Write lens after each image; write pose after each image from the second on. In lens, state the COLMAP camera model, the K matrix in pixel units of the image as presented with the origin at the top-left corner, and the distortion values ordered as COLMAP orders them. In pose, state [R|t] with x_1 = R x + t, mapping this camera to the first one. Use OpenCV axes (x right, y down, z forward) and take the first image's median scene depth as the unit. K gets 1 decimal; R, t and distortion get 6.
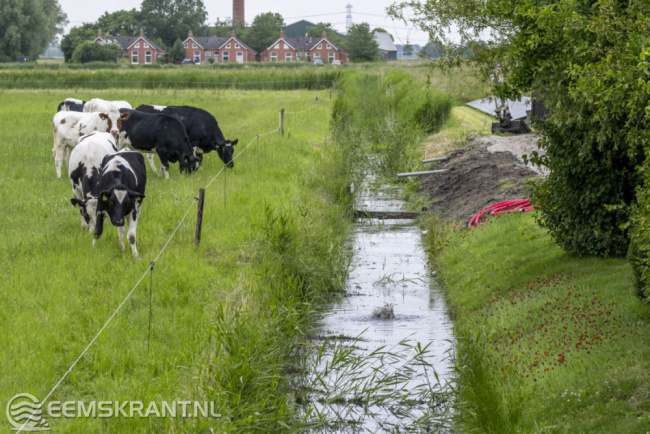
lens RADIAL K [[2233.2, 0, 325.0], [0, 2233.2, 217.0], [0, 0, 1]] dist [-0.201119, 0.898428]
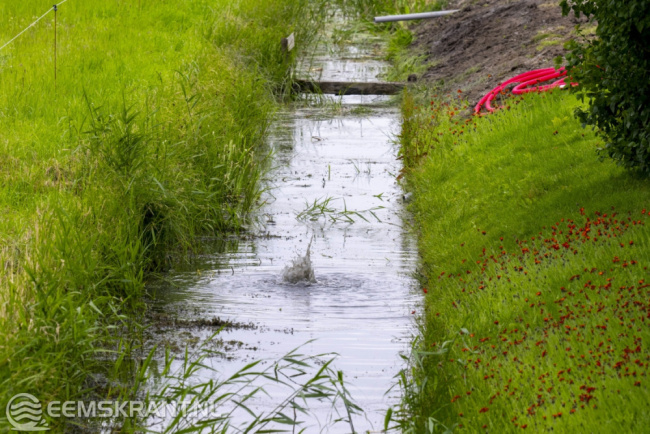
lens RADIAL K [[3300.9, 0, 325.0], [0, 3300.9, 217.0], [0, 0, 1]] dist [-0.014599, -8.244856]
pose [[0.999967, 0.007250, -0.003752, 0.030829], [-0.007071, 0.998932, 0.045652, -0.008227], [0.004079, -0.045624, 0.998950, 0.149858]]
